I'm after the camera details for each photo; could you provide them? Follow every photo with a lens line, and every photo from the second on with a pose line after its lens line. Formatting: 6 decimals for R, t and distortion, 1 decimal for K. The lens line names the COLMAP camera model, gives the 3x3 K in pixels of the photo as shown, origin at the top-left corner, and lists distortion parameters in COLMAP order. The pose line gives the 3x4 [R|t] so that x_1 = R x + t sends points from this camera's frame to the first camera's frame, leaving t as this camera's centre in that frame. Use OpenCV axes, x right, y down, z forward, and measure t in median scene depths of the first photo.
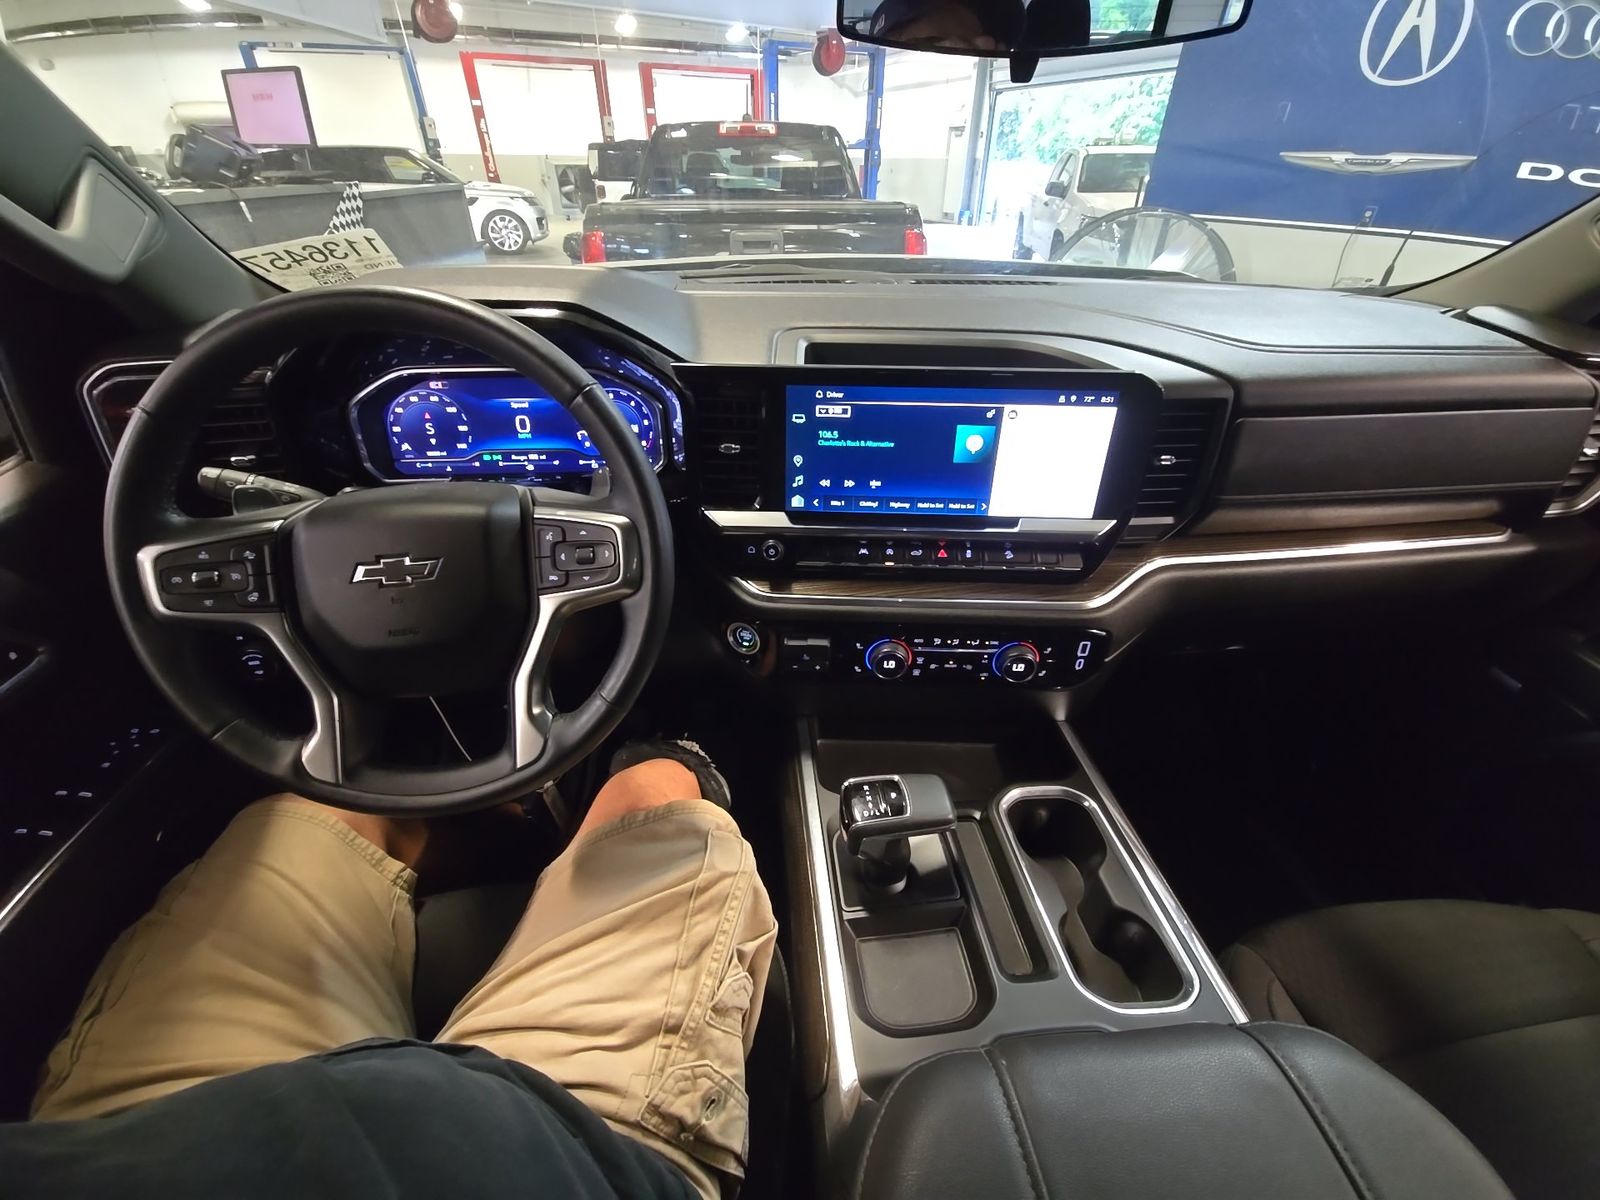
lens RADIAL K [[673.3, 0, 802.9], [0, 673.3, 604.8], [0, 0, 1]] dist [0.011678, -0.008112]
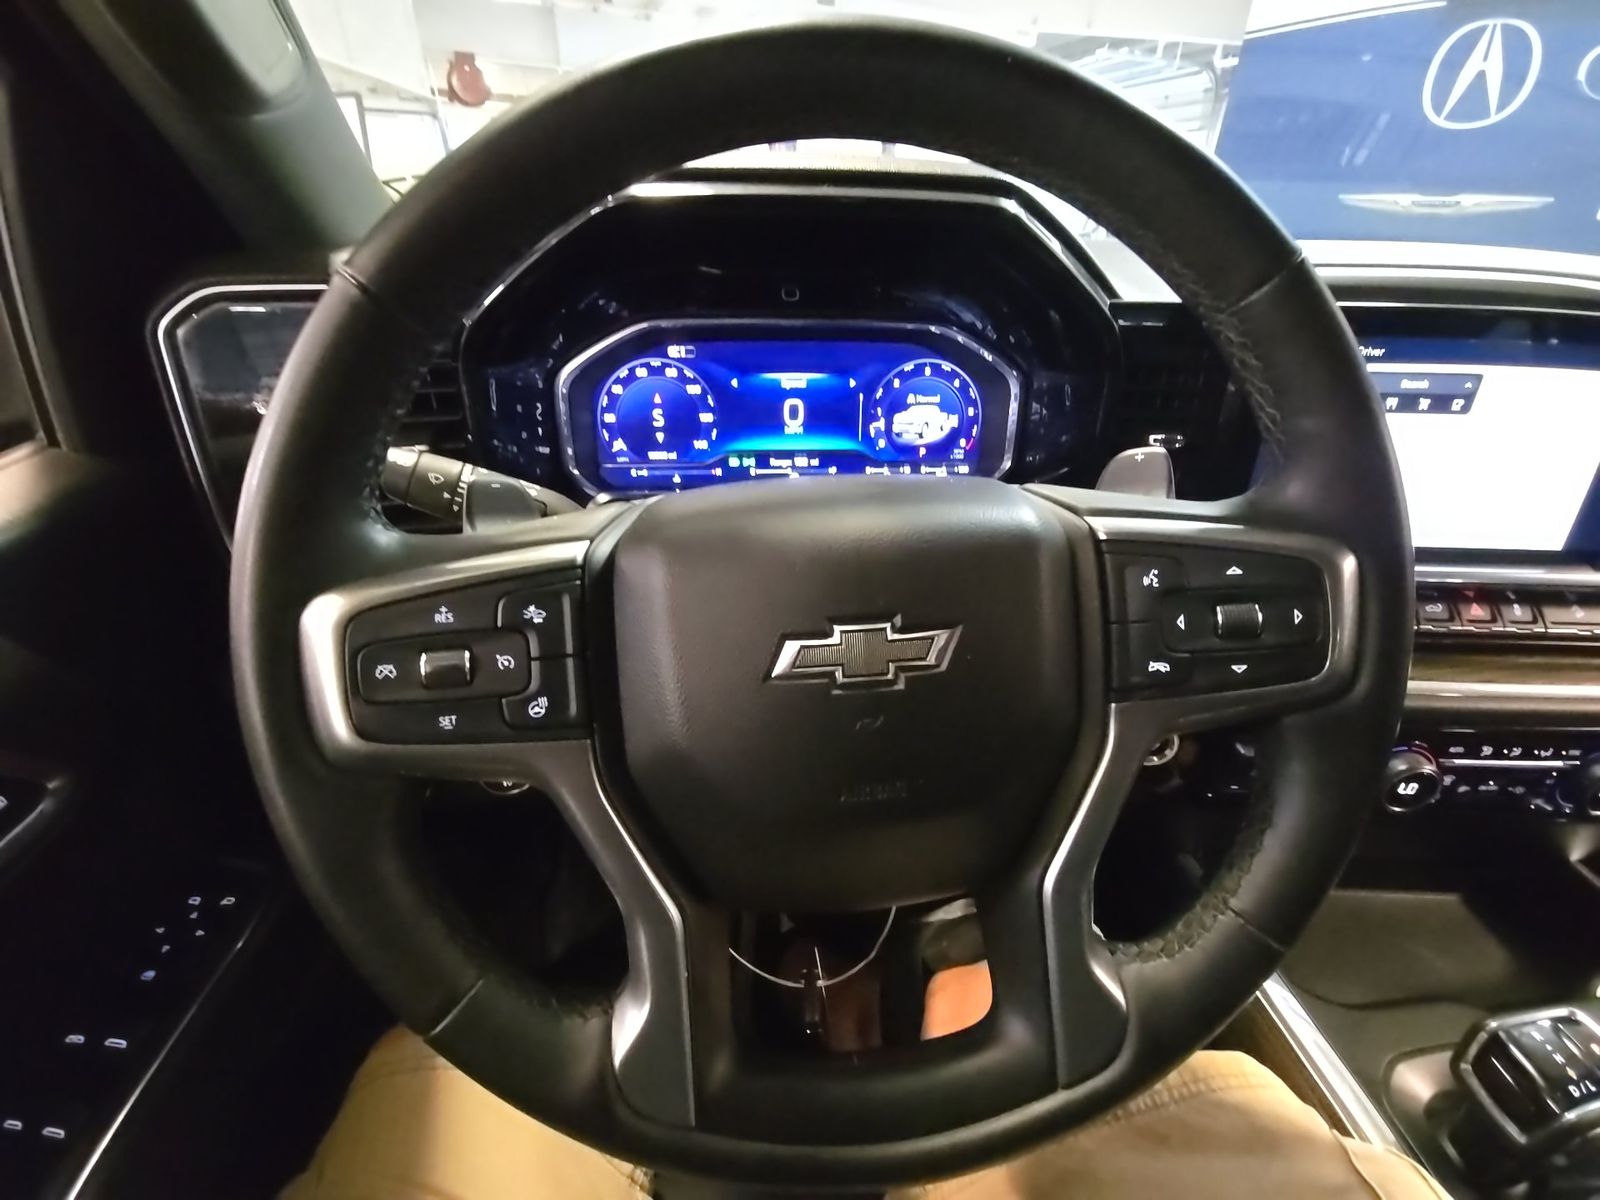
lens RADIAL K [[673.3, 0, 800.8], [0, 673.3, 599.6], [0, 0, 1]] dist [0.011678, -0.008112]
pose [[0.999974, 0.005337, -0.004916, -0.410207], [-0.005689, 0.997199, -0.074578, -0.032755], [0.004504, 0.074604, 0.997203, 0.351775]]
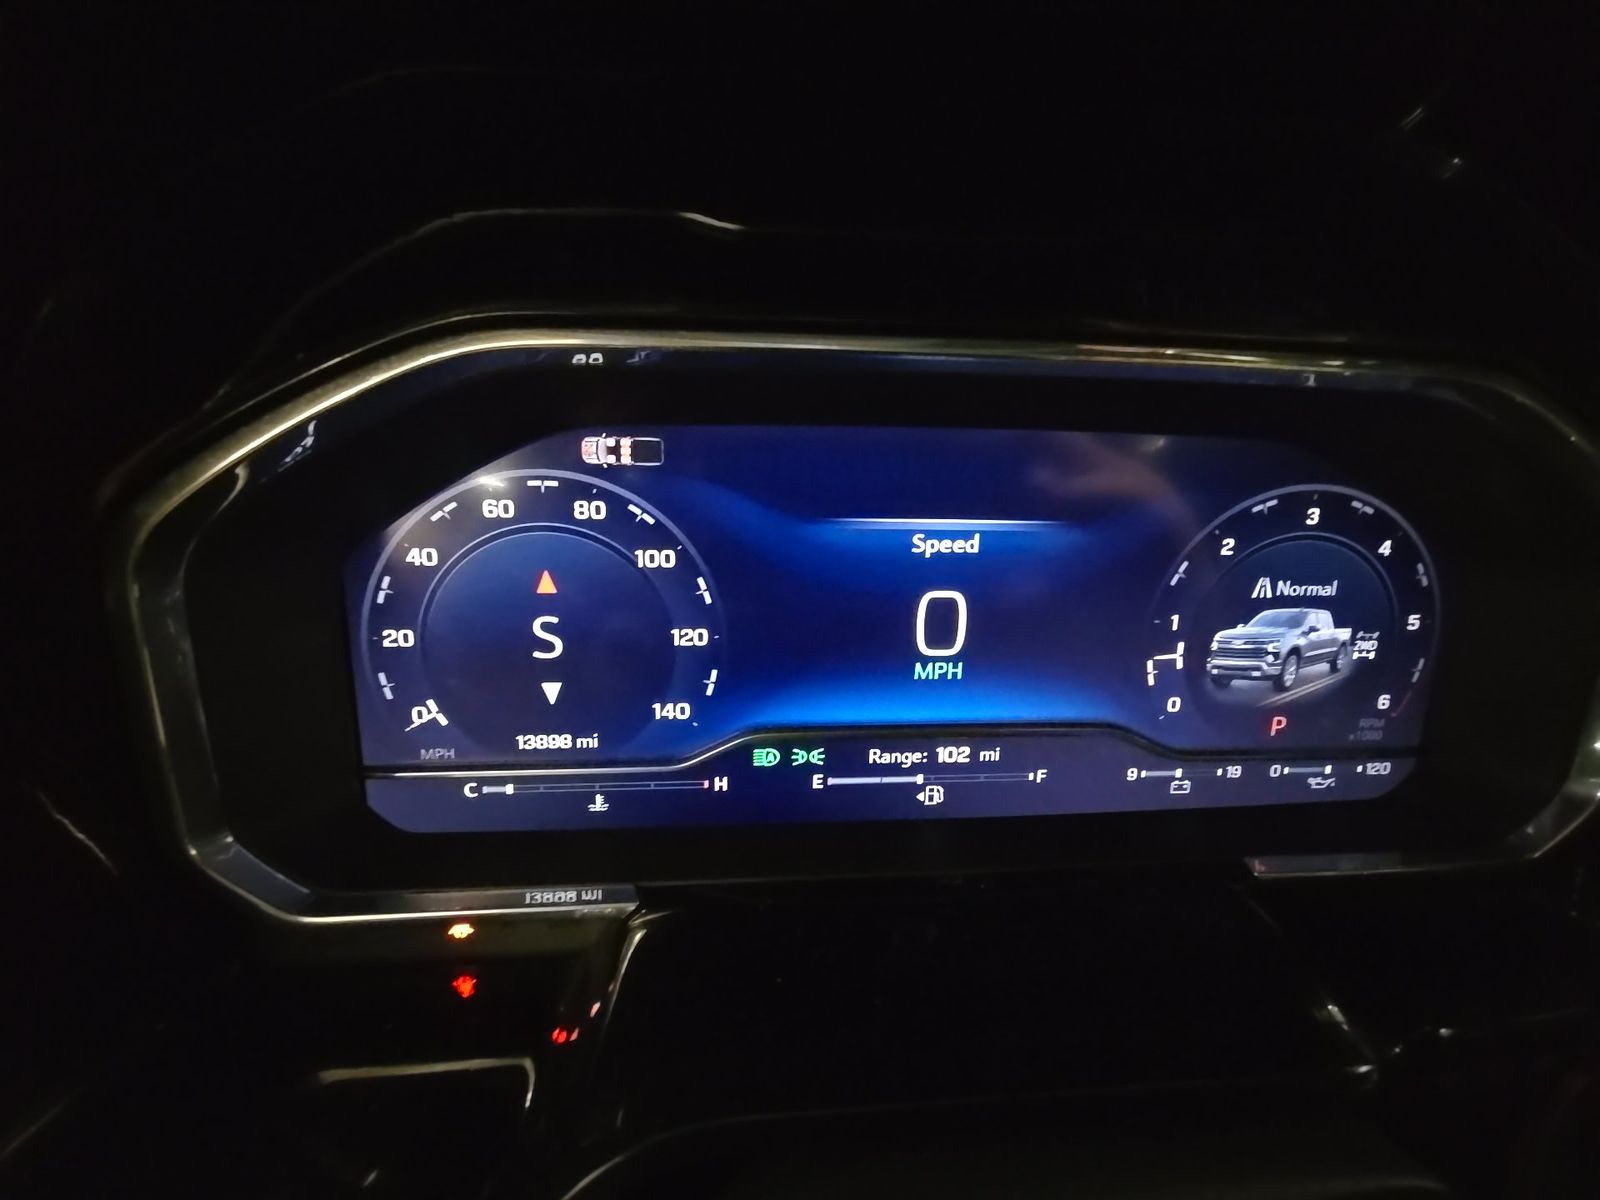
lens RADIAL K [[673.3, 0, 798.2], [0, 673.3, 610.1], [0, 0, 1]] dist [0.011678, -0.008112]
pose [[0.999803, 0.017071, 0.010132, -0.474611], [-0.014295, 0.973280, -0.229175, -0.221222], [-0.013773, 0.228985, 0.973332, 0.783848]]
